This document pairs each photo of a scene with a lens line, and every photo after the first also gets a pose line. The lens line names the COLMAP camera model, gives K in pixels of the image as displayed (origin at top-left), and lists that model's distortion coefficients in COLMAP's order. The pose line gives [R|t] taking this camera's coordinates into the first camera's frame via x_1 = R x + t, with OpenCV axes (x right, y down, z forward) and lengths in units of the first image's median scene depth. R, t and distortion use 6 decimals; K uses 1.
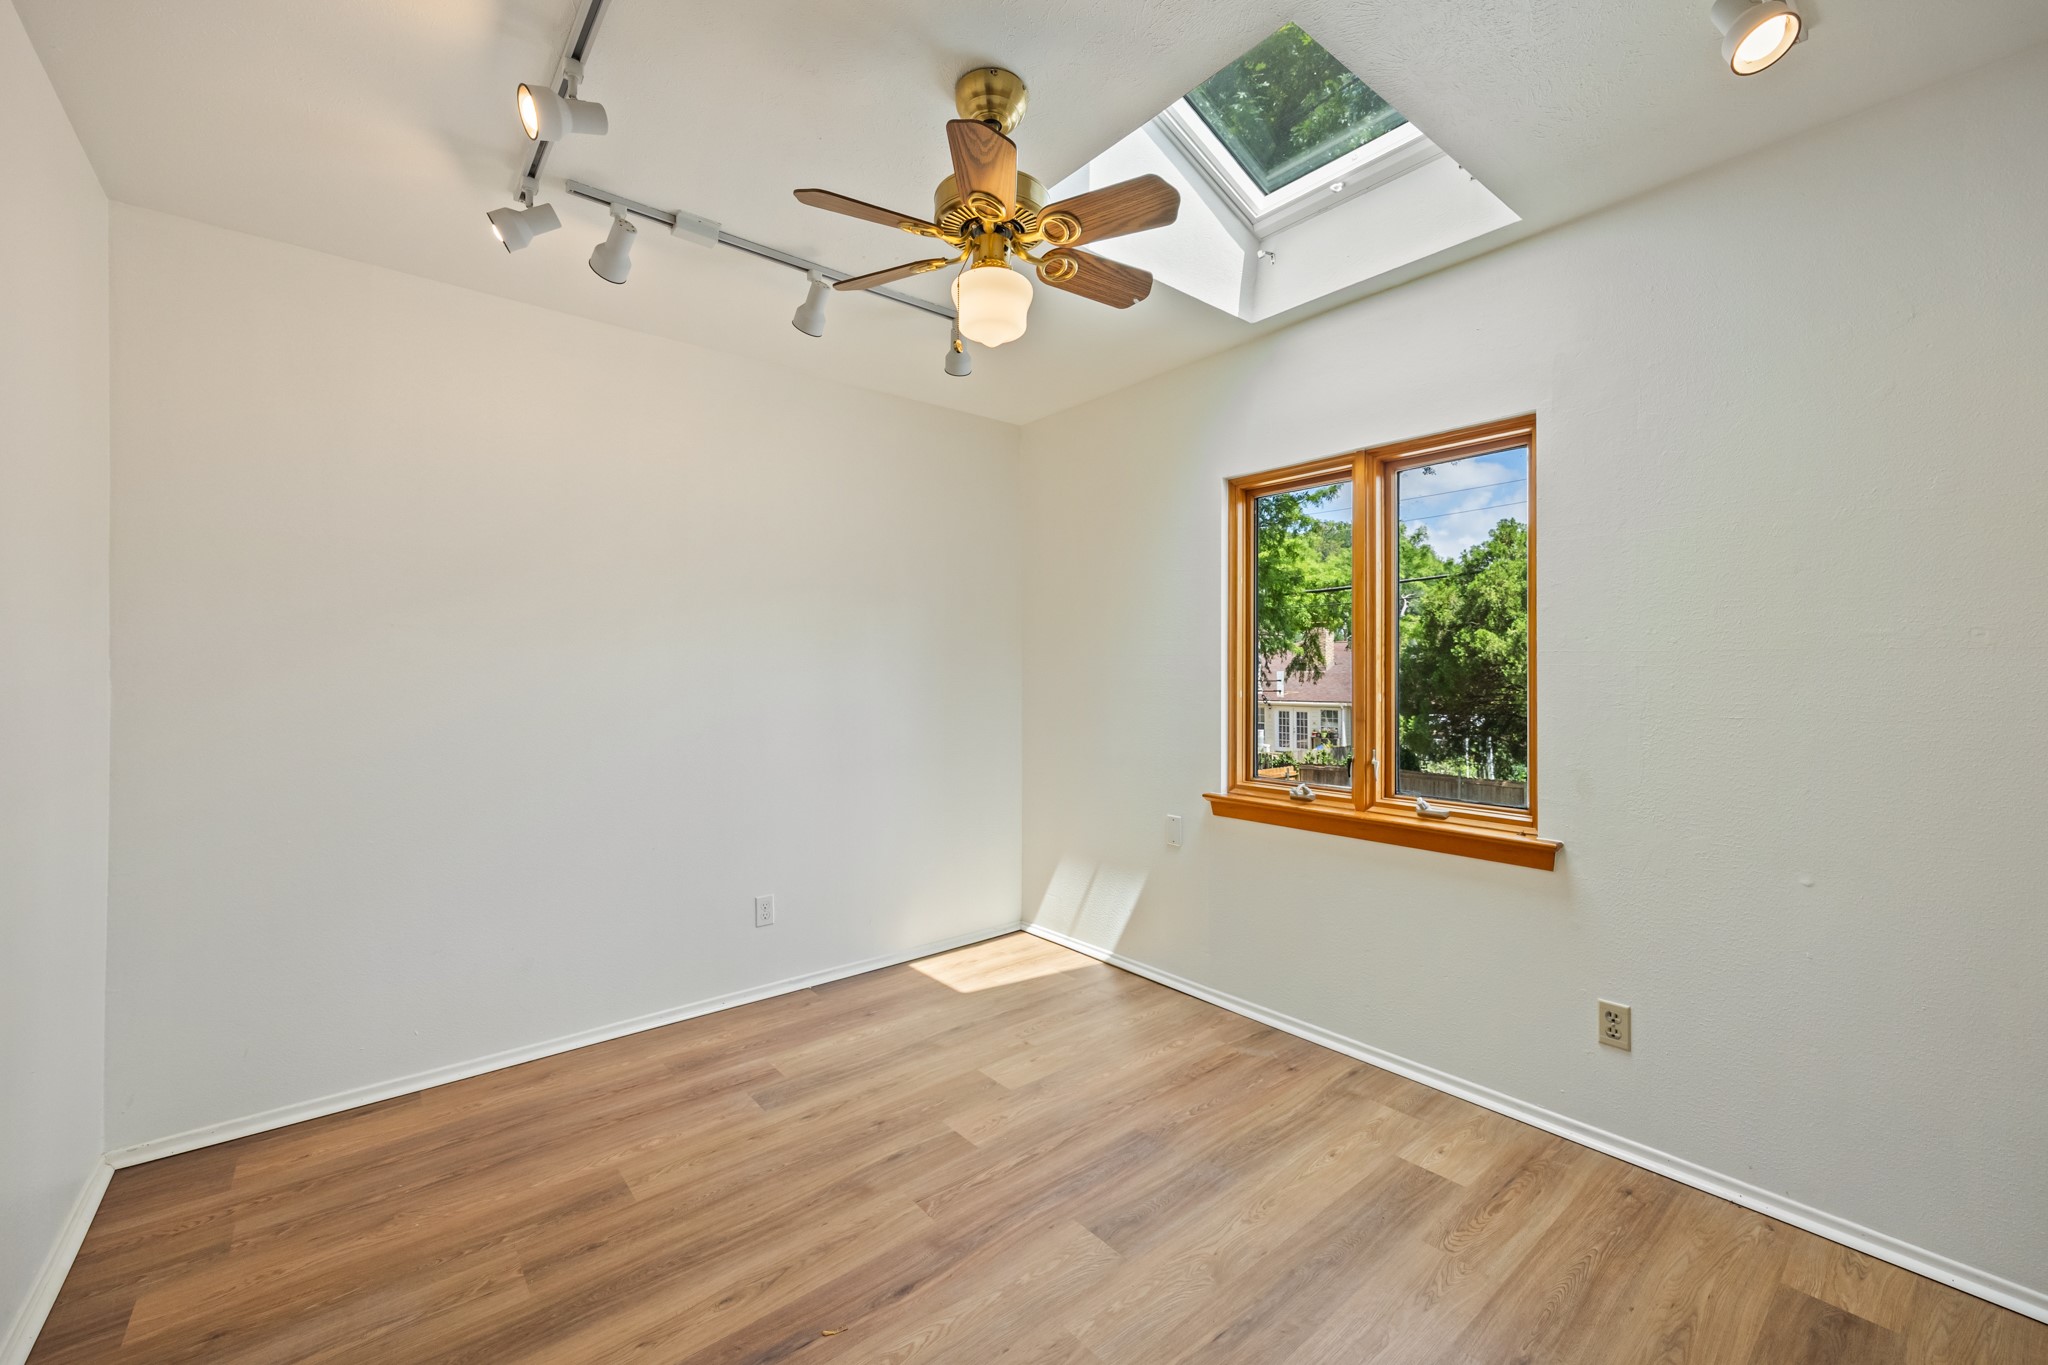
lens RADIAL K [[781.3, 0, 1031.3], [0, 781.3, 683.3], [0, 0, 1]] dist [-0.001989, 0.000197]
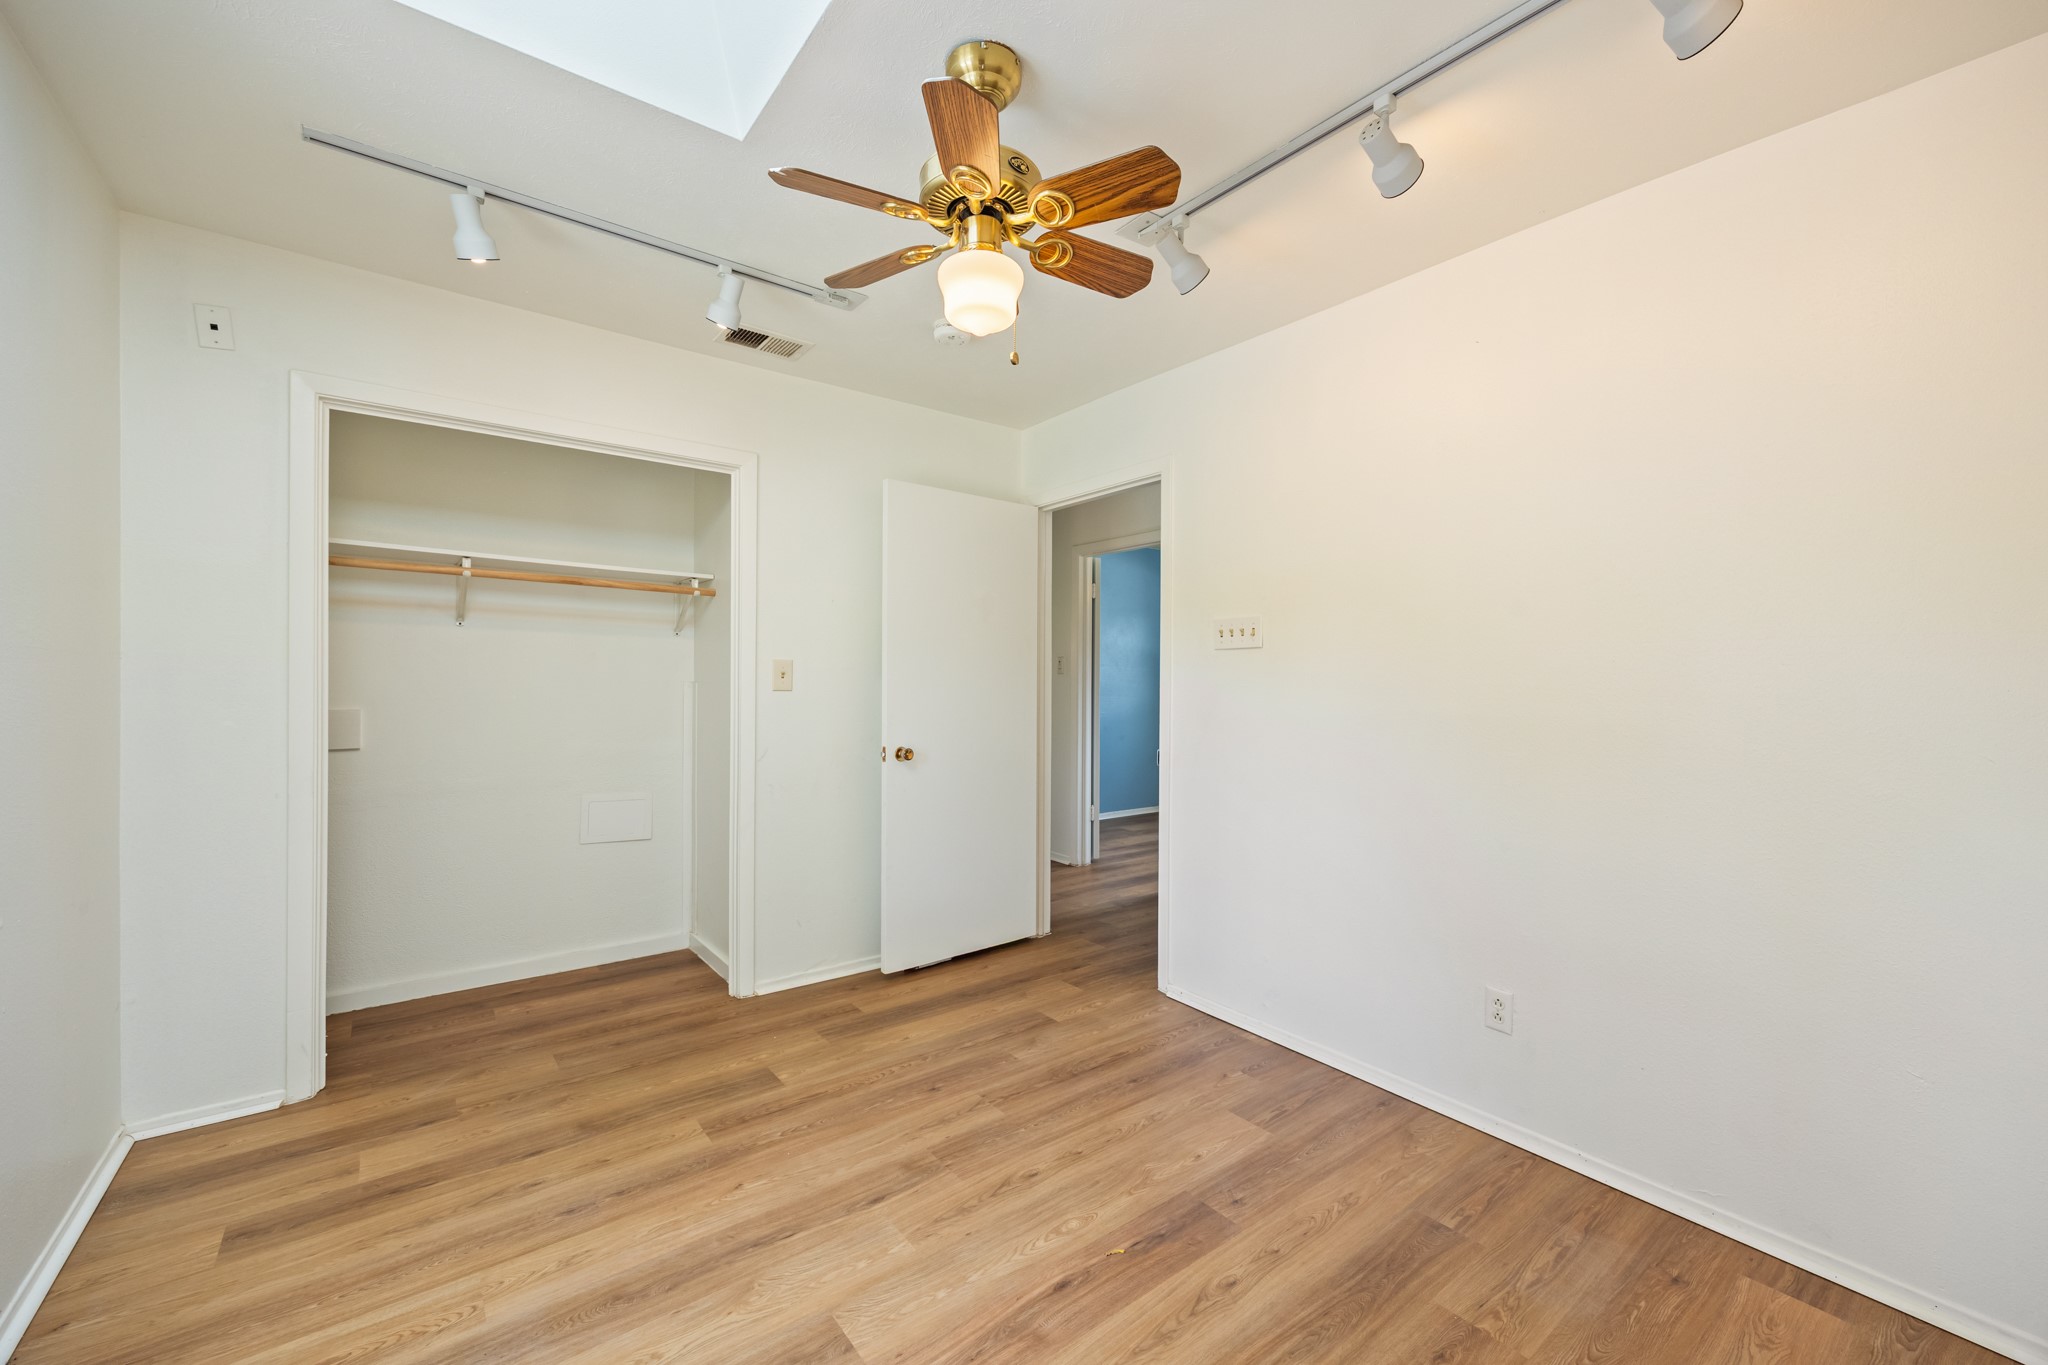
lens RADIAL K [[781.3, 0, 1031.3], [0, 781.3, 683.3], [0, 0, 1]] dist [-0.001989, 0.000197]
pose [[-0.999415, -0.005916, 0.033690, -0.151782], [-0.005527, 0.999917, 0.011608, -0.020654], [-0.033755, 0.011415, -0.999365, 2.005280]]
